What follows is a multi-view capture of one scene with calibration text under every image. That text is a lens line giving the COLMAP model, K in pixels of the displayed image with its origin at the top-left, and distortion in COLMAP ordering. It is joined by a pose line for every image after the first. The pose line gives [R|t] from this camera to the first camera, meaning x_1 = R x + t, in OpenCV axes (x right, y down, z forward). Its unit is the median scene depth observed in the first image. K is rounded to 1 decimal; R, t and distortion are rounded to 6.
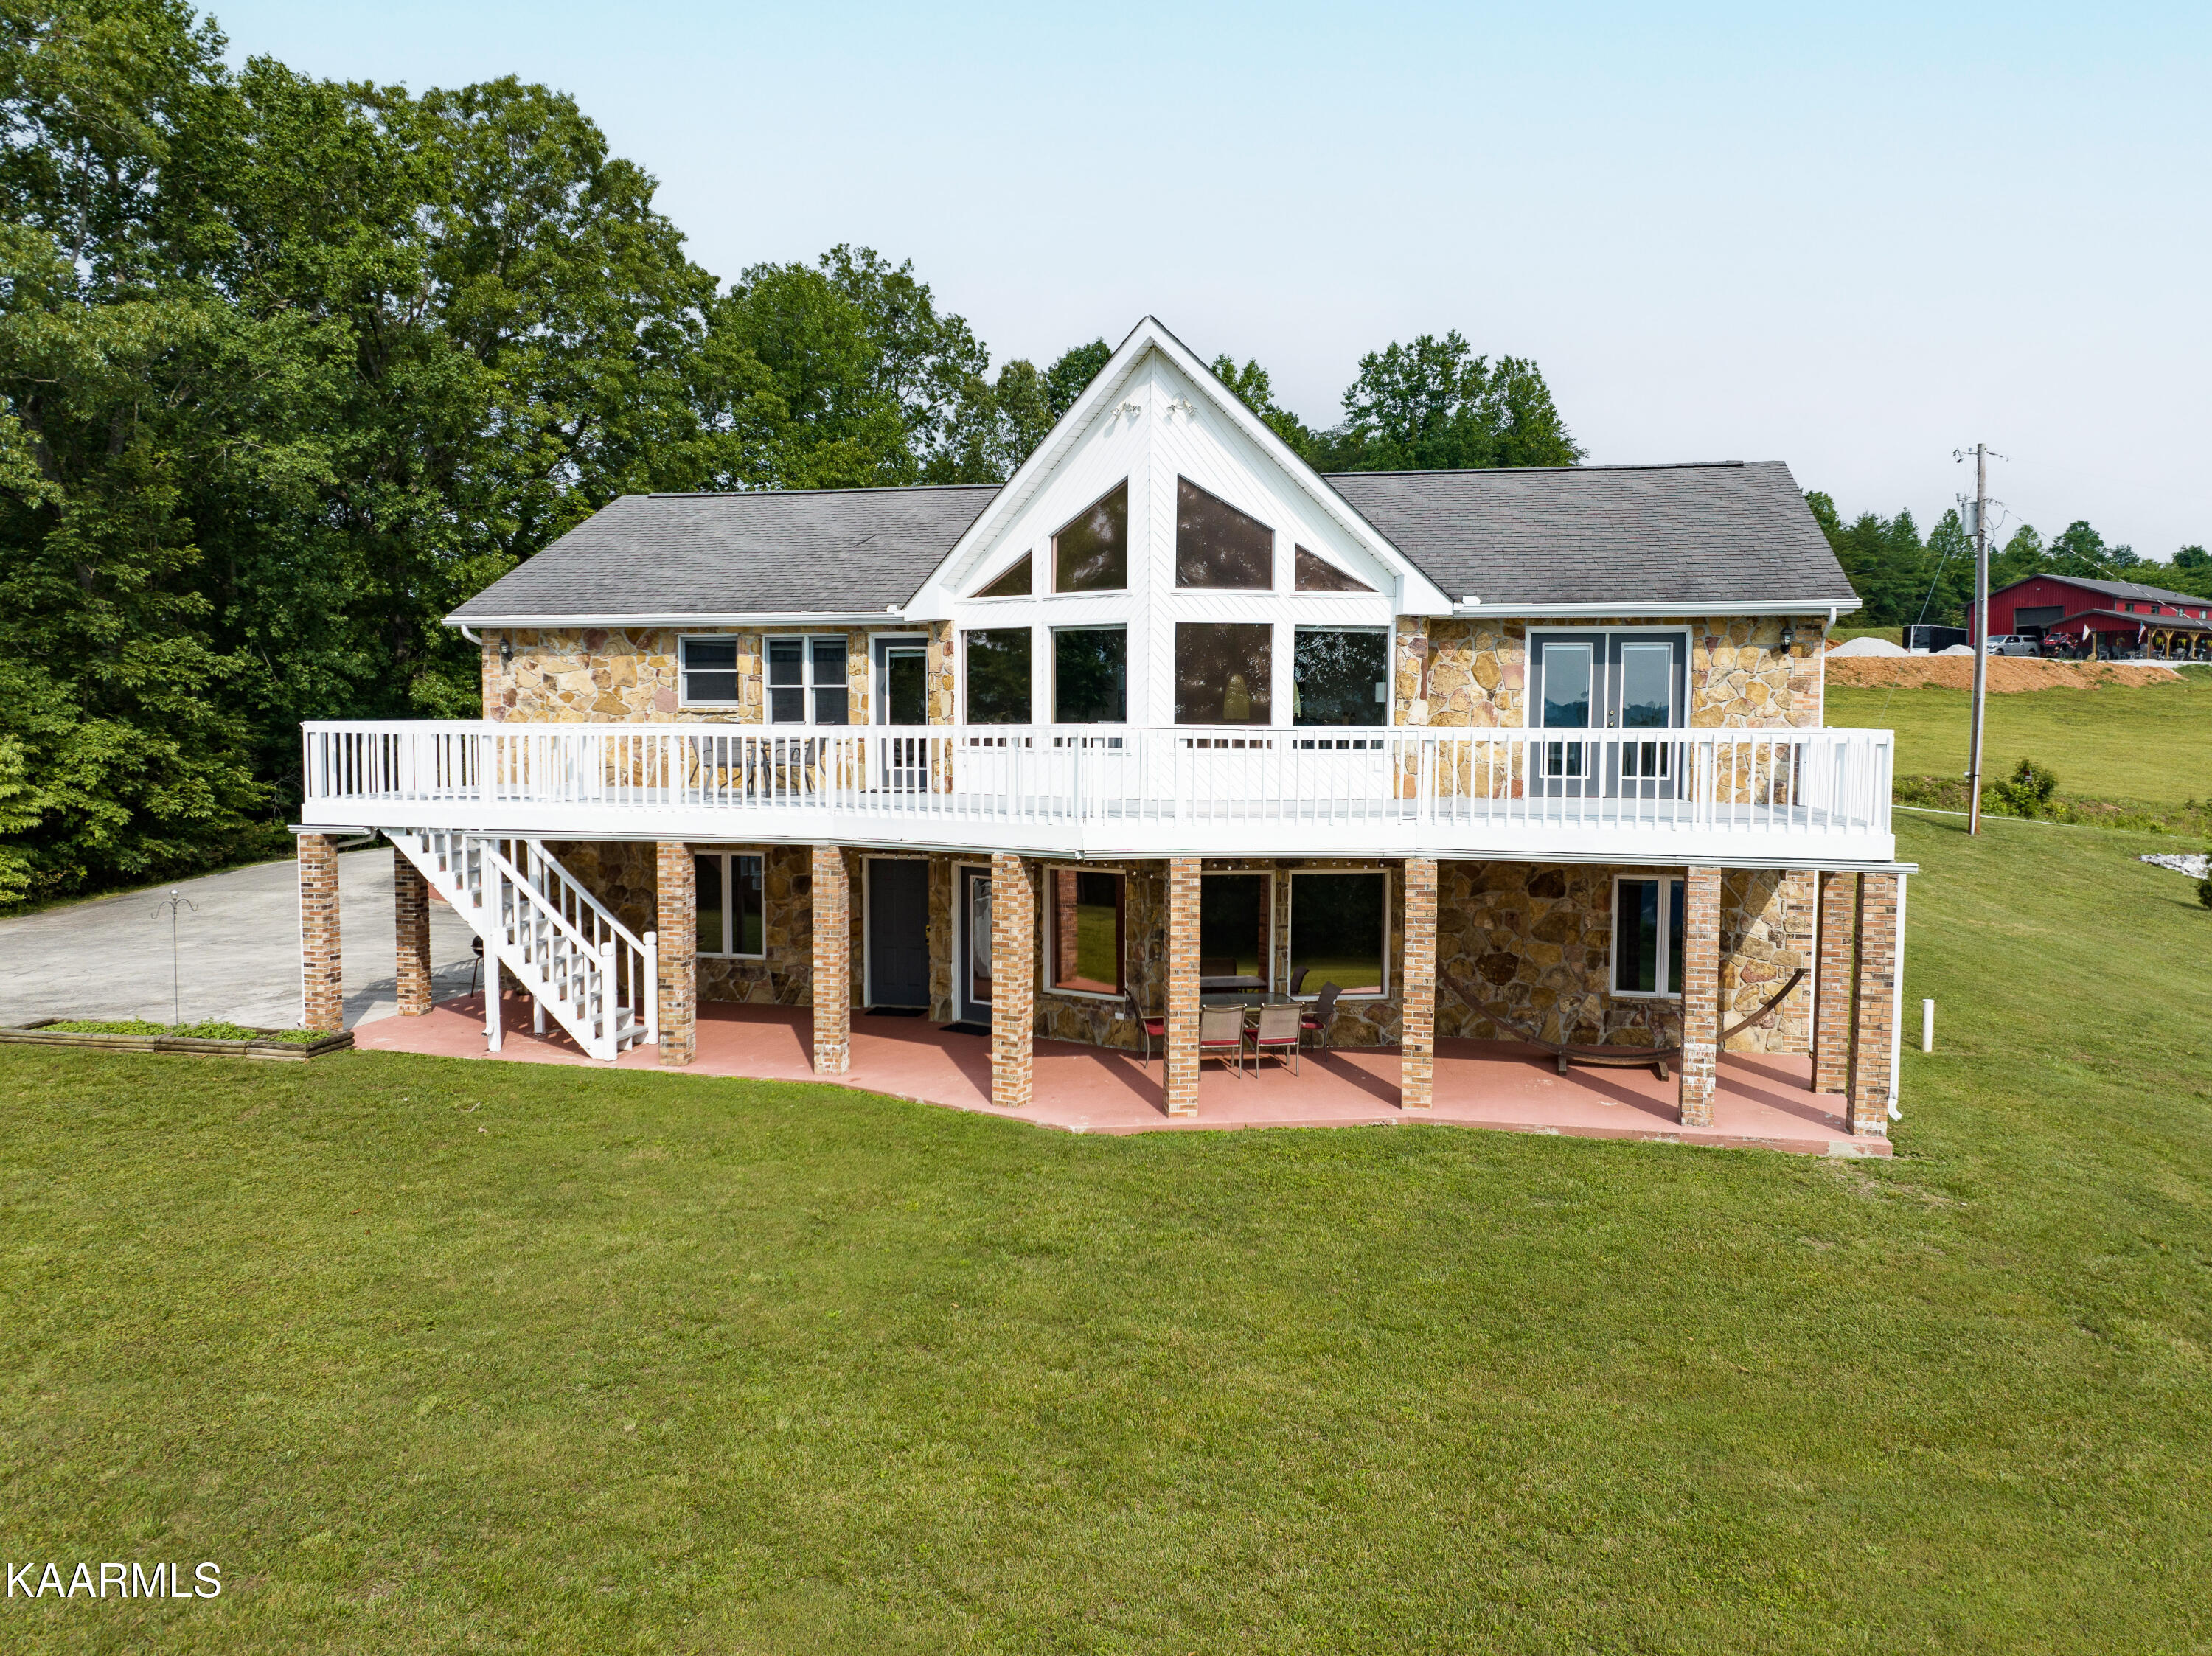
lens RADIAL K [[1559.9, 0, 1112.5], [0, 1559.9, 829.6], [0, 0, 1]] dist [-0.043130, 0.006547]
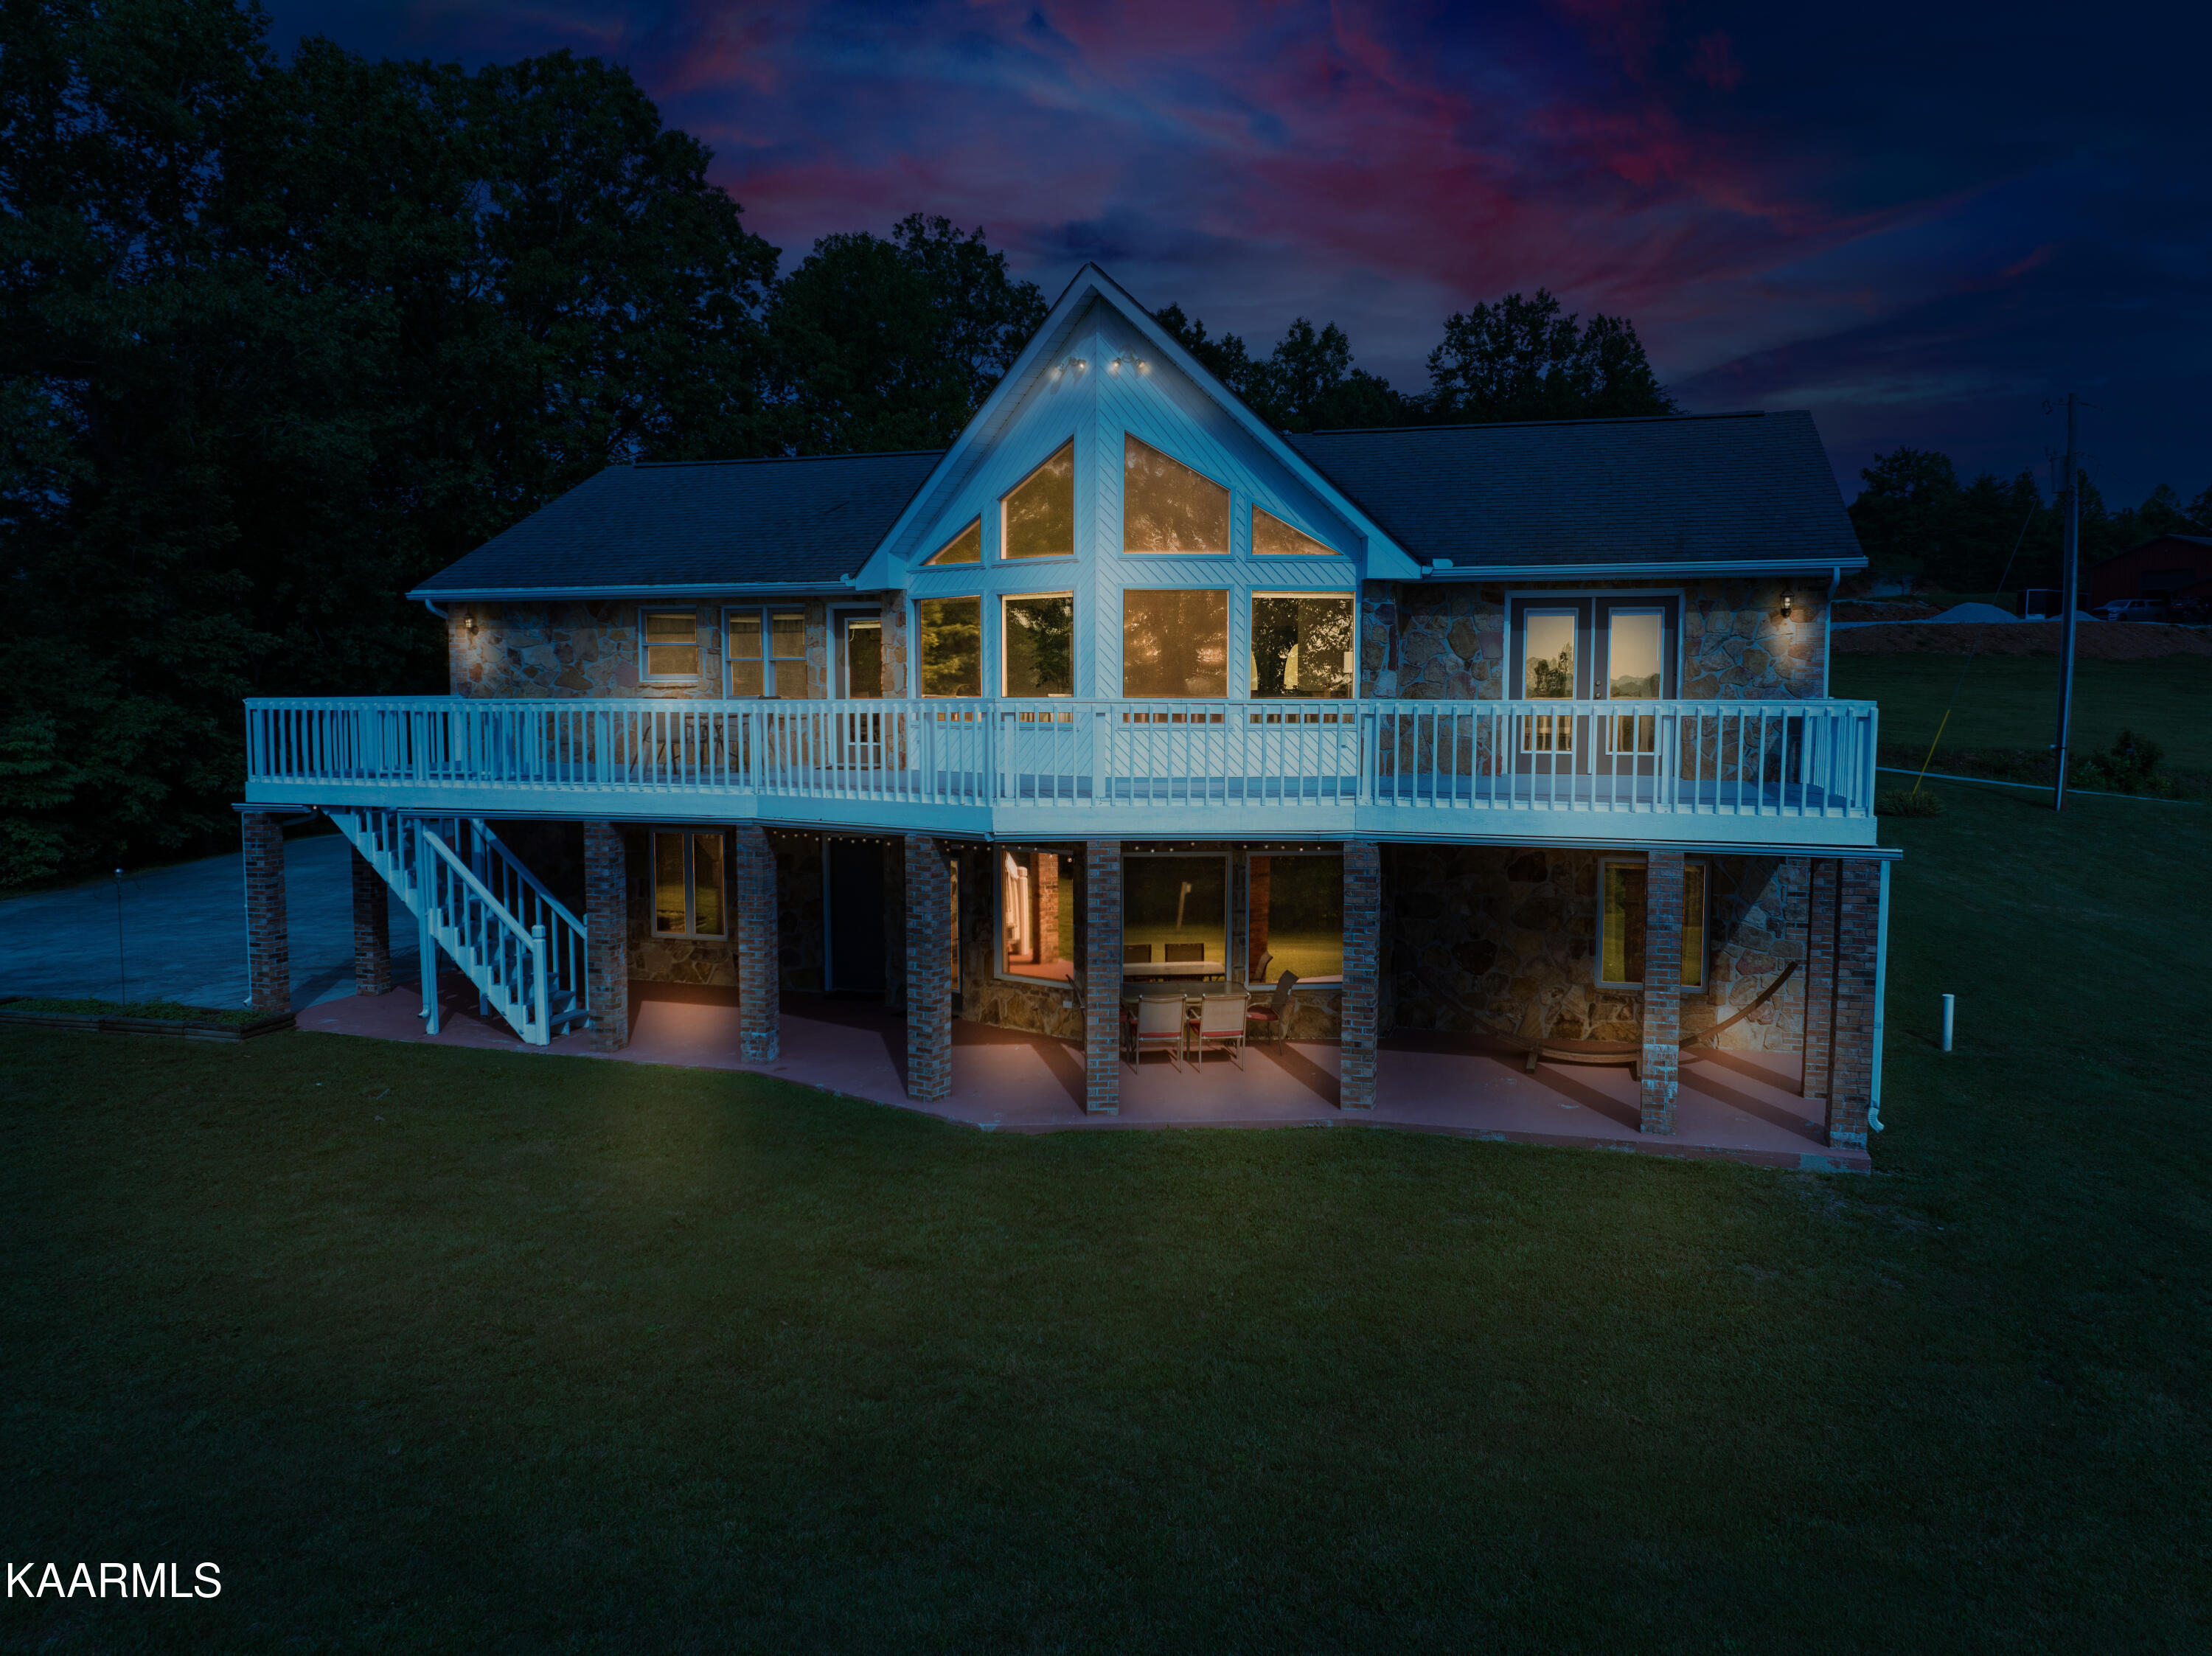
lens RADIAL K [[1559.9, 0, 1111.5], [0, 1559.9, 828.4], [0, 0, 1]] dist [-0.043130, 0.006547]
pose [[0.997742, 0.001843, -0.067143, 0.092349], [-0.000676, 0.999849, 0.017393, -0.004224], [0.067165, -0.017308, 0.997592, 0.052006]]
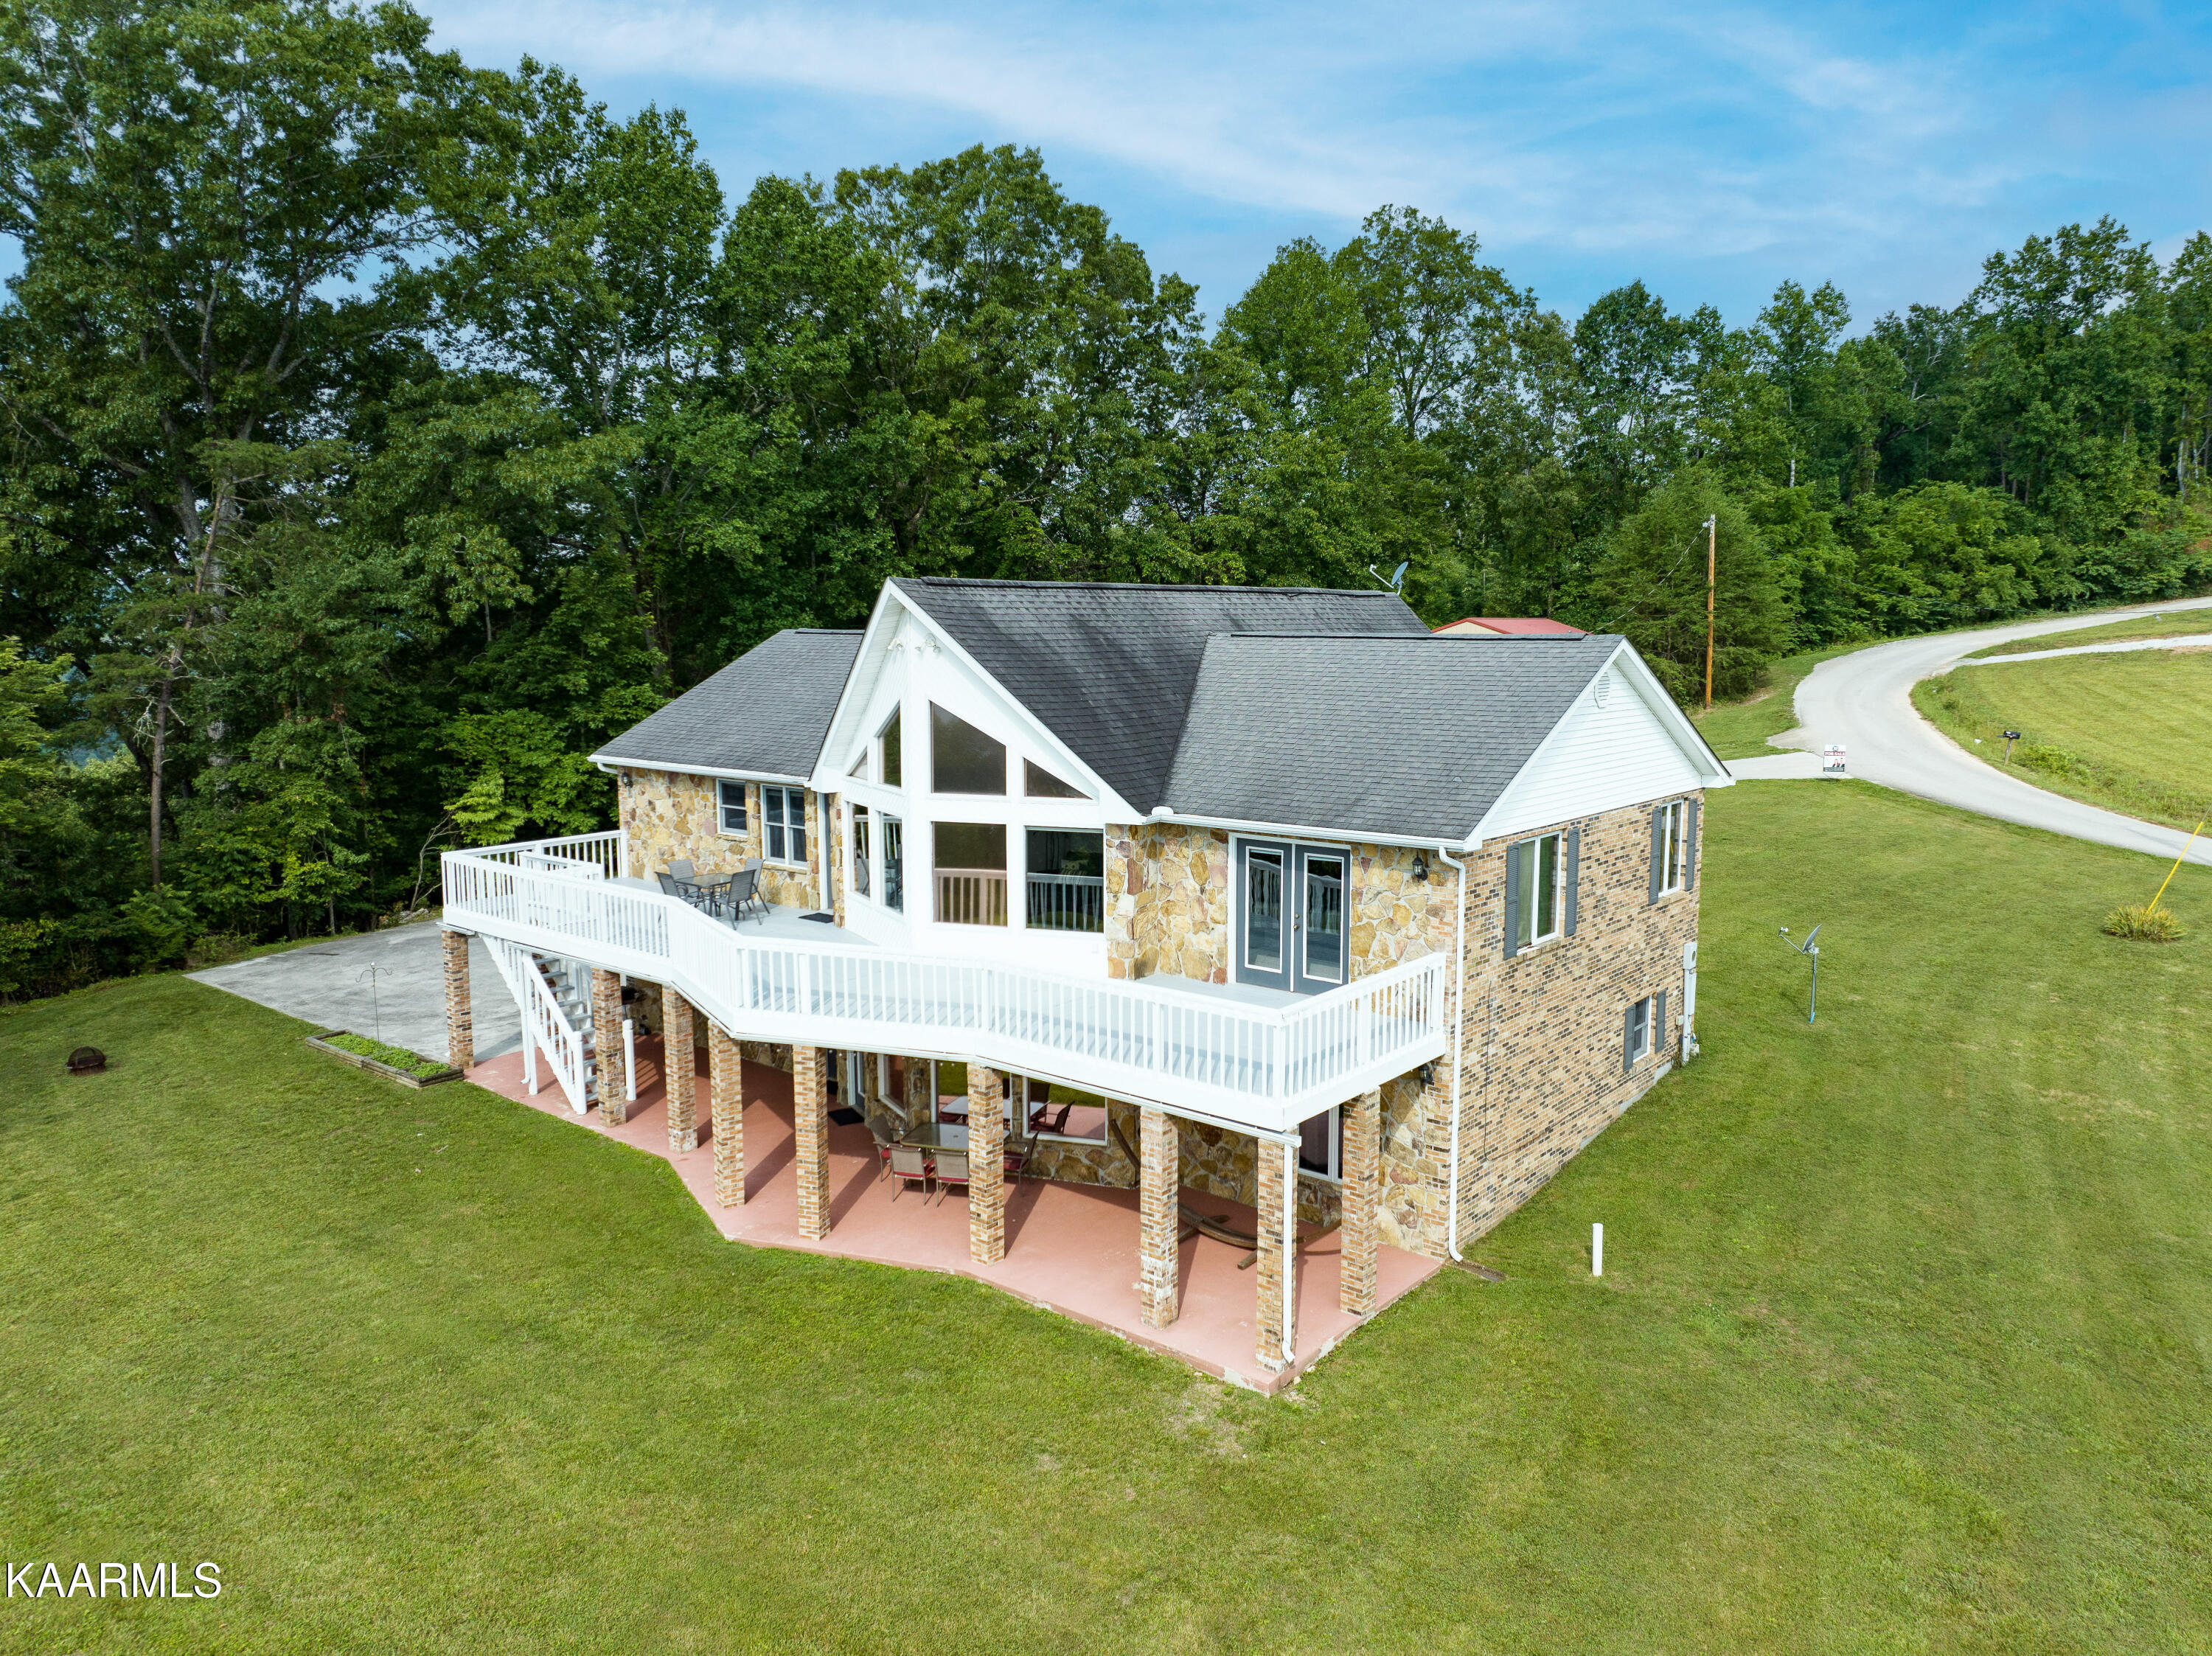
lens RADIAL K [[1559.9, 0, 1106.9], [0, 1559.9, 822.6], [0, 0, 1]] dist [-0.043130, 0.006547]
pose [[0.893613, 0.050412, -0.445999, 0.673332], [-0.021783, 0.997373, 0.069089, -0.208954], [0.448310, -0.052024, 0.892363, -0.022377]]
